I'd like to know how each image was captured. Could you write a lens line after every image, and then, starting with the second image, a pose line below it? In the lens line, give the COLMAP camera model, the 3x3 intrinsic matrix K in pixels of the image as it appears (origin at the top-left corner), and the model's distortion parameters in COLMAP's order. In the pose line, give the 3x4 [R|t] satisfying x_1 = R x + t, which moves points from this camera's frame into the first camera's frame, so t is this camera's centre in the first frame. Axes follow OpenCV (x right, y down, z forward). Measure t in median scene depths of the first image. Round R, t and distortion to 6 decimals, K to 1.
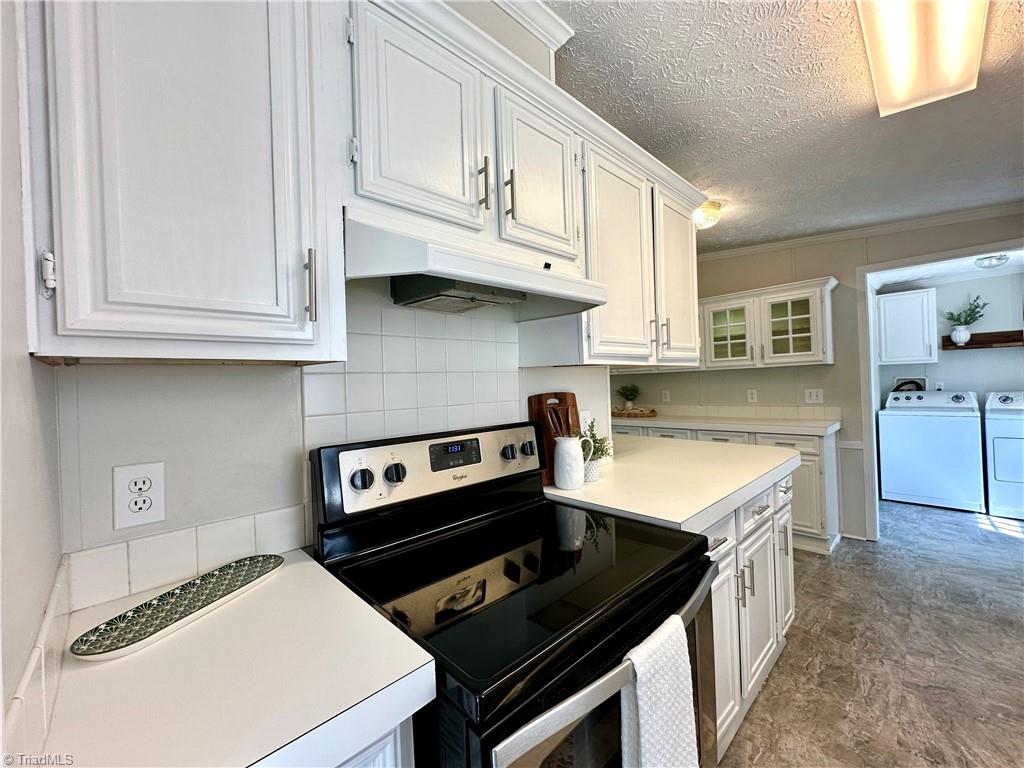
lens RADIAL K [[411.2, 0, 511.0], [0, 411.2, 382.6], [0, 0, 1]] dist [-0.002416, 0.000531]
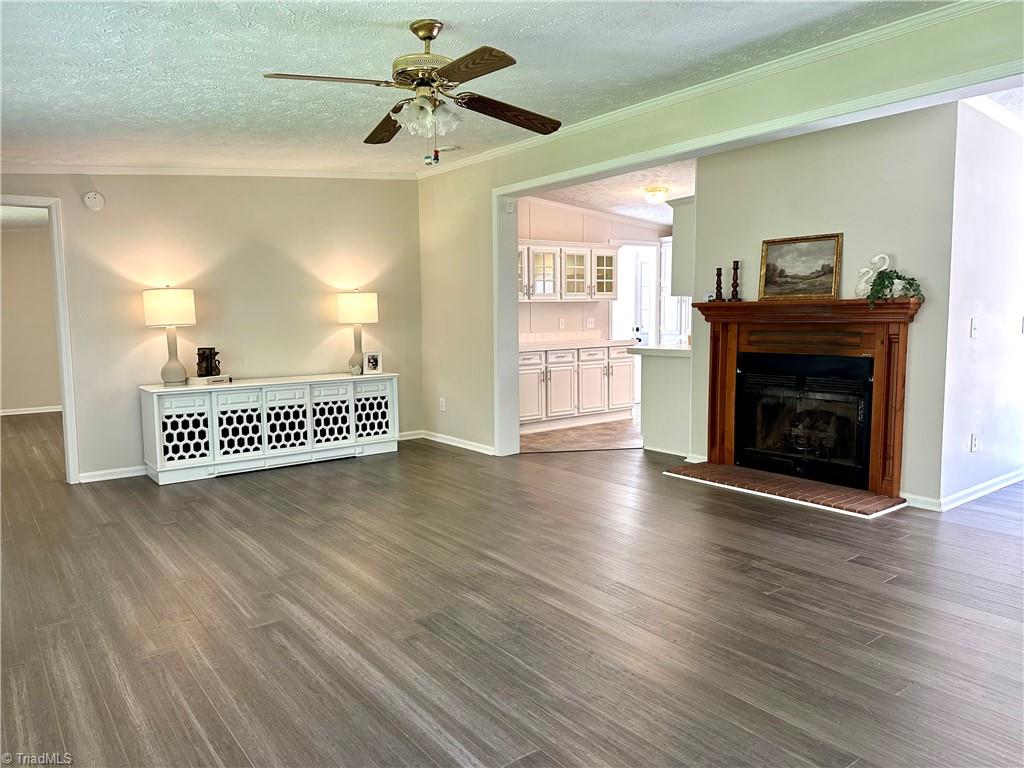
lens RADIAL K [[721.3, 0, 512.0], [0, 721.3, 384.0], [0, 0, 1]] dist [0.050504, -0.050029]
pose [[0.105859, -0.064765, 0.992270, -4.008366], [0.004897, 0.997899, 0.064610, 0.177592], [-0.994369, -0.001981, 0.105953, 2.219428]]
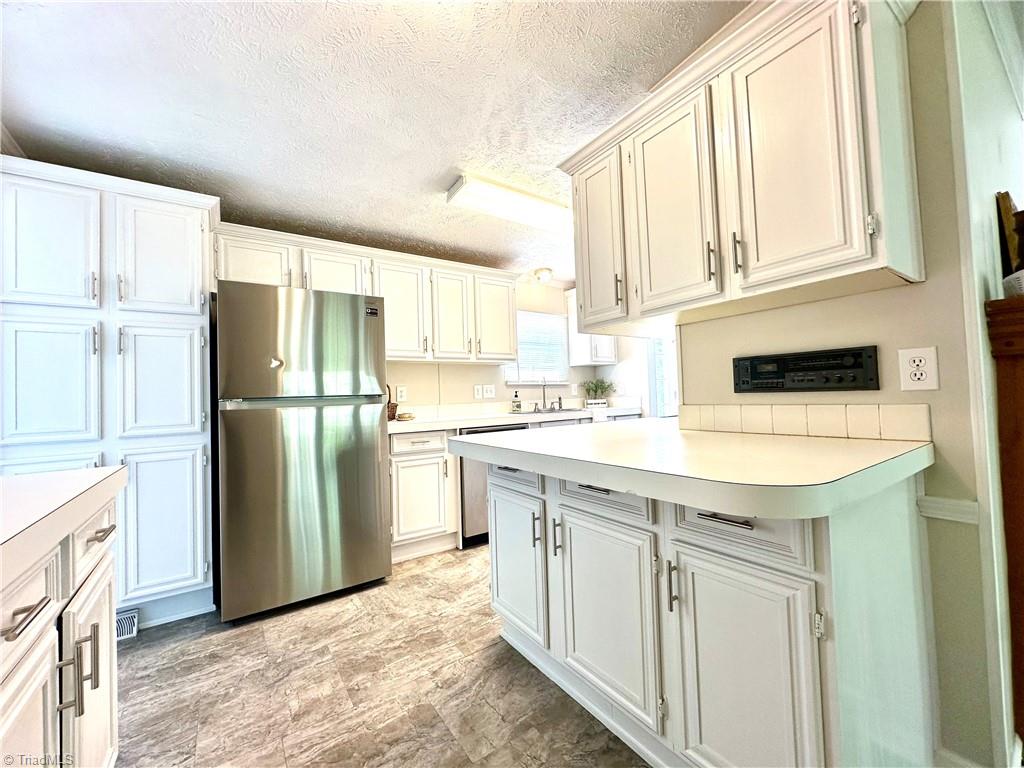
lens RADIAL K [[411.2, 0, 511.0], [0, 411.2, 382.6], [0, 0, 1]] dist [-0.002416, 0.000531]
pose [[-0.985384, 0.070530, 0.155060, 0.599239], [0.065336, 0.997126, -0.038347, 0.125352], [-0.157319, -0.027656, -0.987161, 2.545585]]
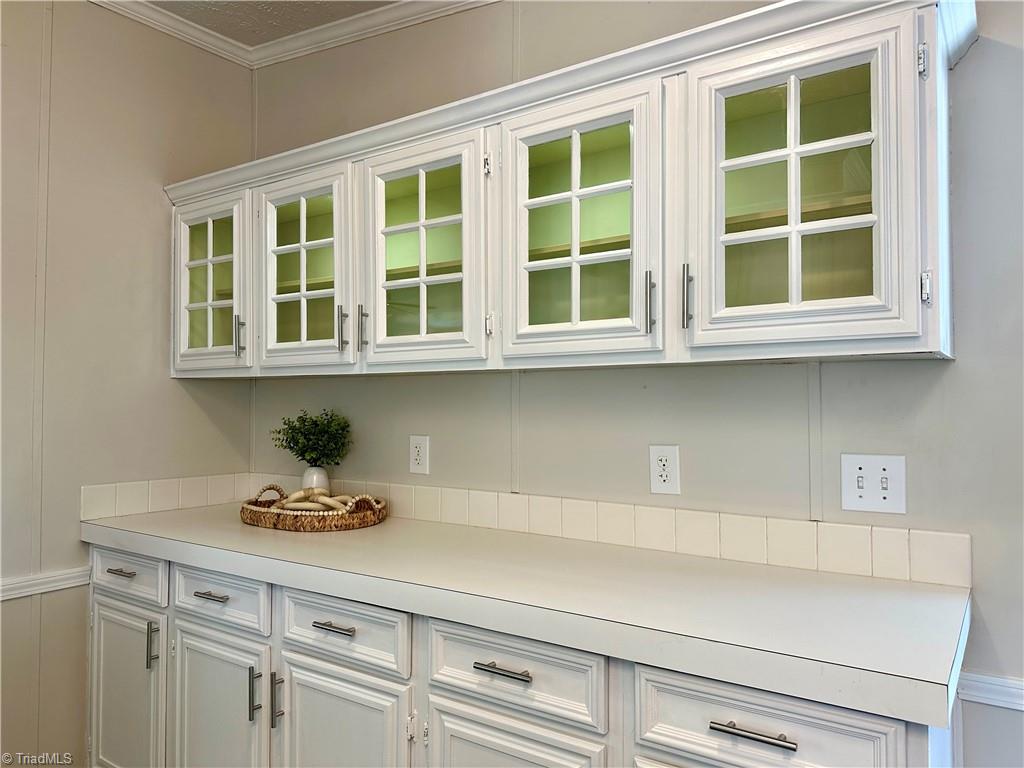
lens RADIAL K [[721.3, 0, 512.0], [0, 721.3, 384.0], [0, 0, 1]] dist [0.050504, -0.050029]
pose [[0.978210, 0.036749, 0.204338, 0.934514], [-0.032776, 0.999203, -0.022799, -0.024459], [-0.205013, 0.015605, 0.978635, 1.328546]]
